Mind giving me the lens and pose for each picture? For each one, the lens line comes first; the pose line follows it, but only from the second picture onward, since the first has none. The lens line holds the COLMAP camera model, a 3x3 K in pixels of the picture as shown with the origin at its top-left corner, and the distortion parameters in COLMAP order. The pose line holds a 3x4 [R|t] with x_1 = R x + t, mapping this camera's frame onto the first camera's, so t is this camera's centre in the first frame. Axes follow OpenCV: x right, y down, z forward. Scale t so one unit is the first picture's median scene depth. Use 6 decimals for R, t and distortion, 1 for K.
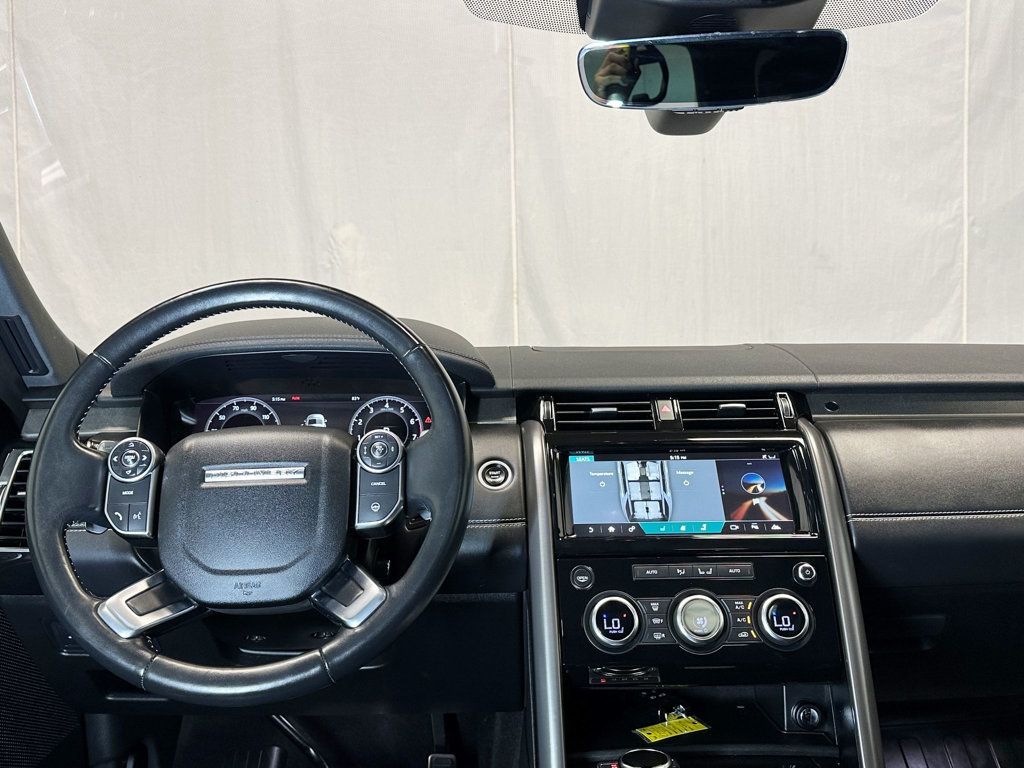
lens RADIAL K [[985.7, 0, 500.1], [0, 985.7, 405.9], [0, 0, 1]] dist [0.097144, 0.000000]
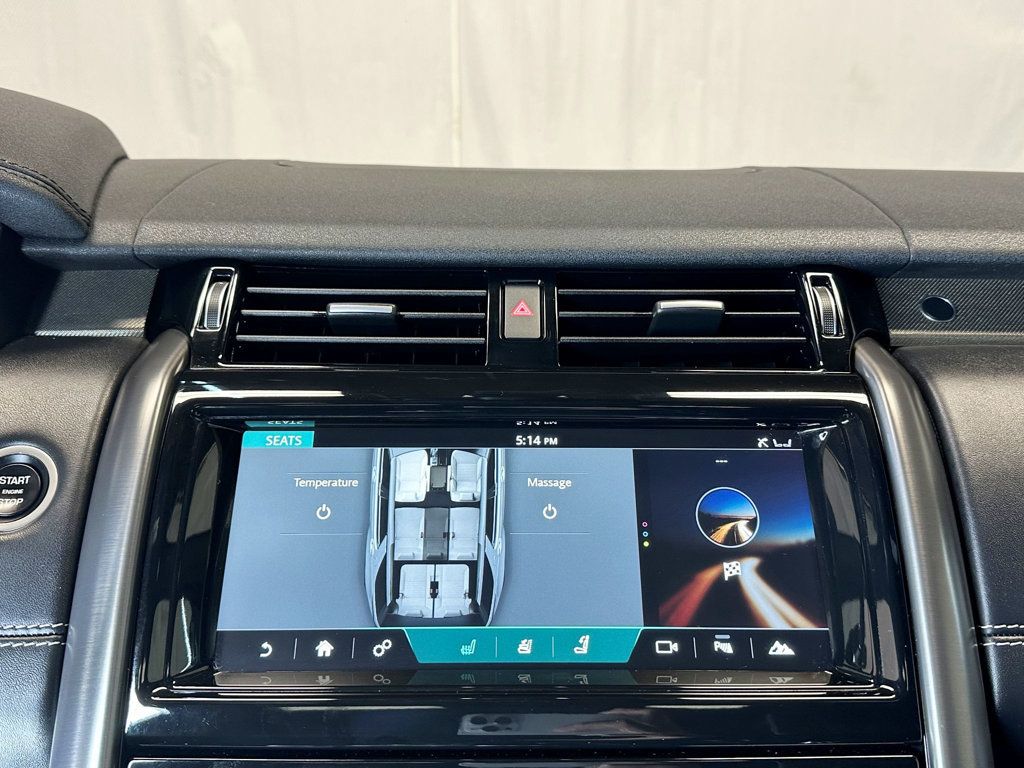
lens RADIAL K [[985.7, 0, 518.2], [0, 985.7, 389.1], [0, 0, 1]] dist [0.097144, 0.000000]
pose [[0.999735, 0.021742, -0.007527, 0.171217], [-0.020750, 0.993342, 0.113322, -0.010047], [0.009941, -0.113136, 0.993530, 0.609691]]
